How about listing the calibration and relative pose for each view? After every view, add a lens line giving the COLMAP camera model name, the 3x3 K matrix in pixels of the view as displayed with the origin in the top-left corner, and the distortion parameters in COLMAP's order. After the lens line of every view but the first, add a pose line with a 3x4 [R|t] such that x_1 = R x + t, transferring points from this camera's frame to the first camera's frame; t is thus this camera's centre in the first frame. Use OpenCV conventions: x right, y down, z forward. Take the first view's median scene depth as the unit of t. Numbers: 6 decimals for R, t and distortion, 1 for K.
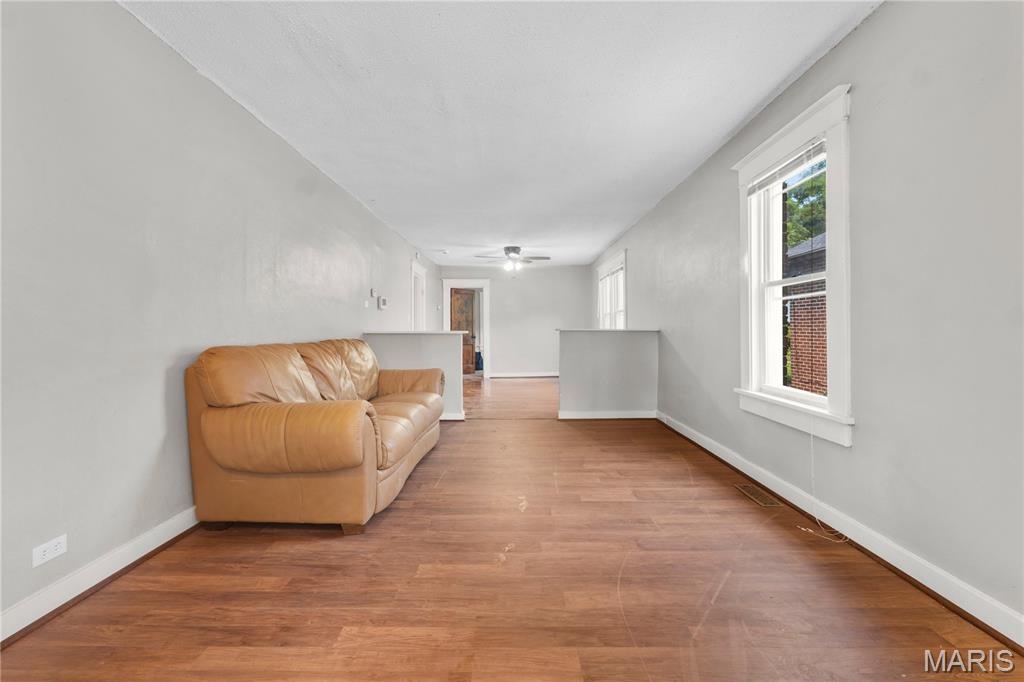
lens RADIAL K [[441.6, 0, 510.5], [0, 441.6, 332.6], [0, 0, 1]] dist [0.000629, -0.000044]
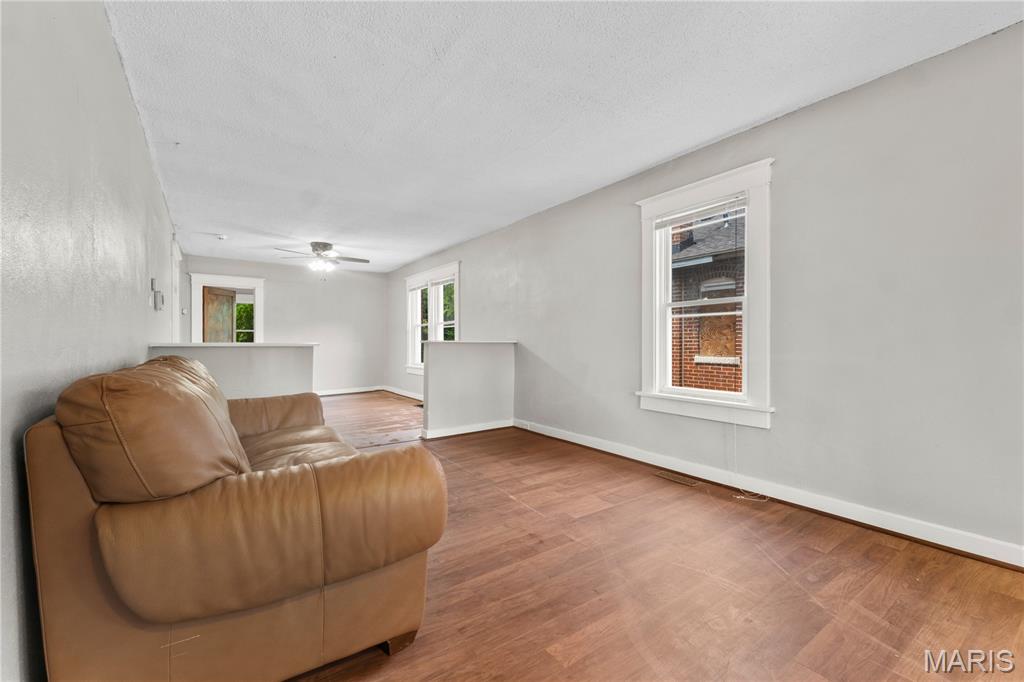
lens RADIAL K [[432.1, 0, 509.1], [0, 432.1, 346.4], [0, 0, 1]] dist [0.003147, 0.000208]
pose [[0.805608, -0.005085, 0.592427, -0.449873], [0.002274, 0.999982, 0.005491, -0.001078], [-0.592444, -0.003077, 0.805606, 0.281672]]
